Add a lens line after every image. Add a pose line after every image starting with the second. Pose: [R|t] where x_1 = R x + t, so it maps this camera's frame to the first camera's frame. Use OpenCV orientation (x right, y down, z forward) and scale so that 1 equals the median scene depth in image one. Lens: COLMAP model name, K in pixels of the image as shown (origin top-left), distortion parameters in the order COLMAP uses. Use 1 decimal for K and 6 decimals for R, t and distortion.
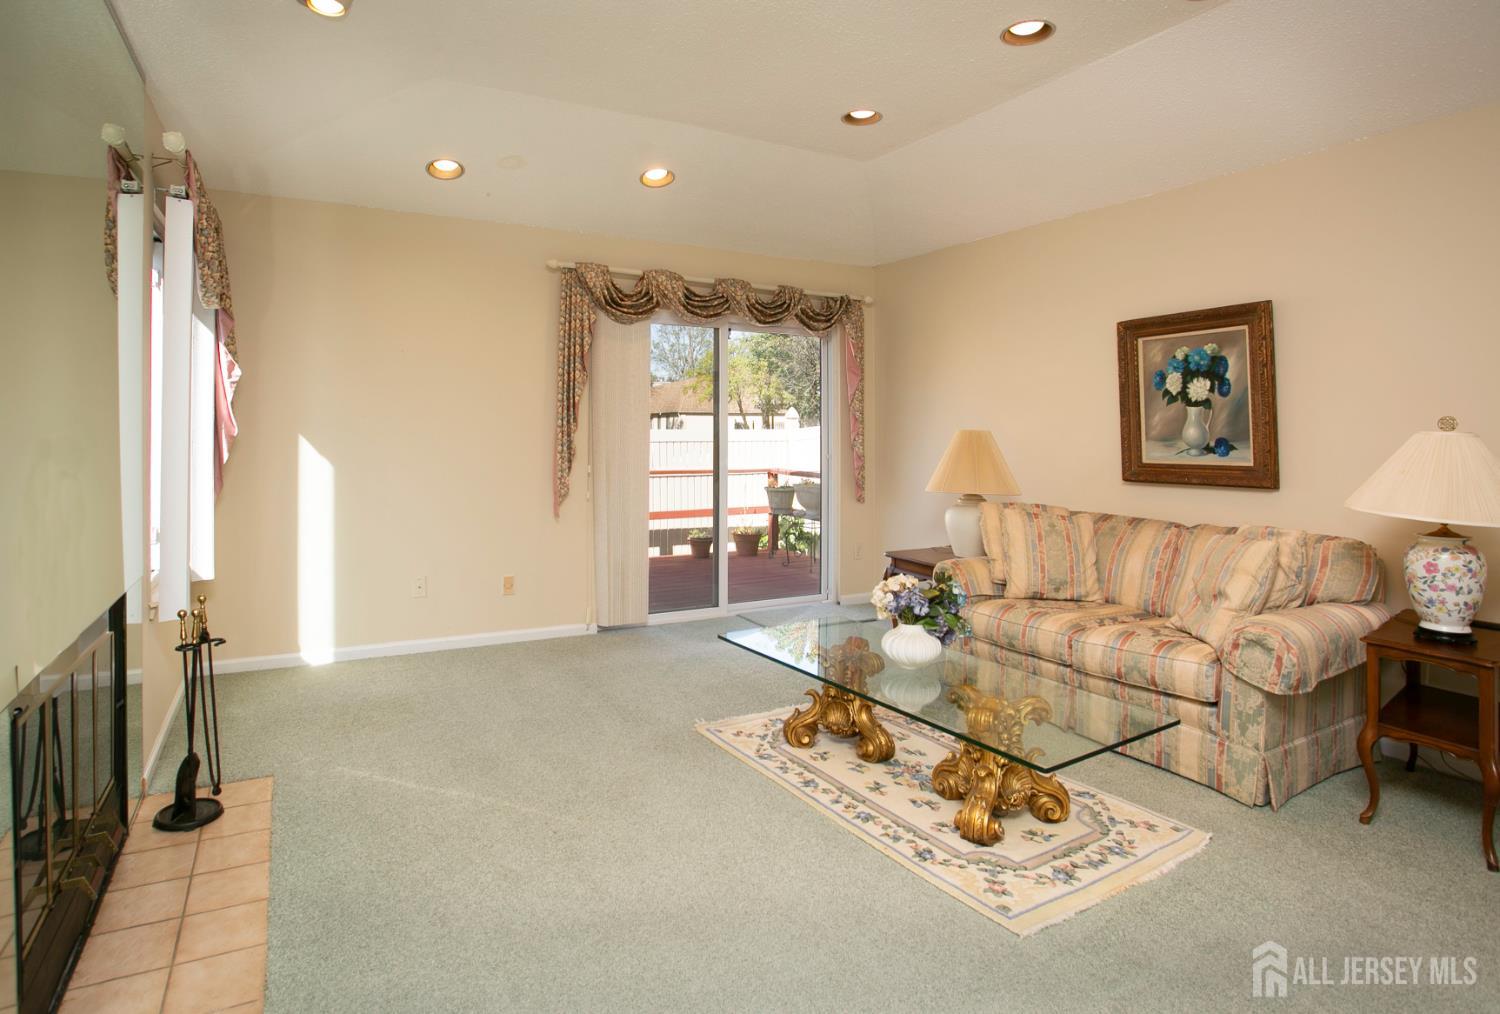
lens RADIAL K [[814.6, 0, 720.5], [0, 814.6, 428.0], [0, 0, 1]] dist [-0.021770, 0.000053]
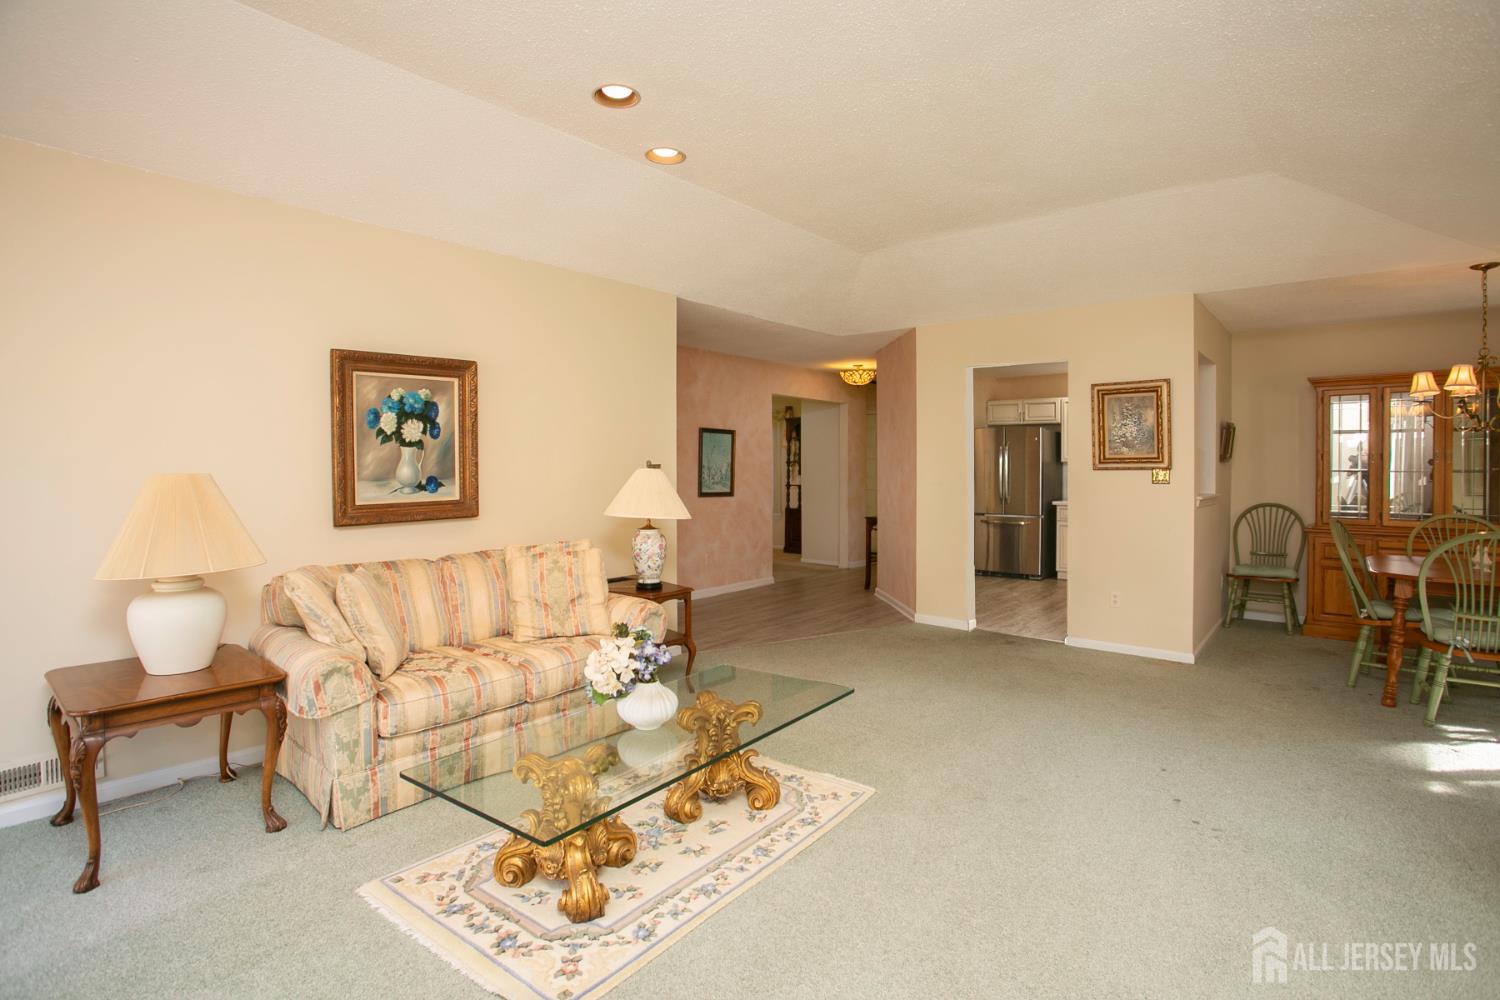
lens RADIAL K [[753.8, 0, 753.9], [0, 753.8, 471.6], [0, 0, 1]] dist [-0.019472, 0.000478]
pose [[-0.367223, -0.009937, 0.930080, -0.488385], [0.003403, 0.999922, 0.012027, -0.004819], [-0.930127, 0.007582, -0.367160, 0.961961]]
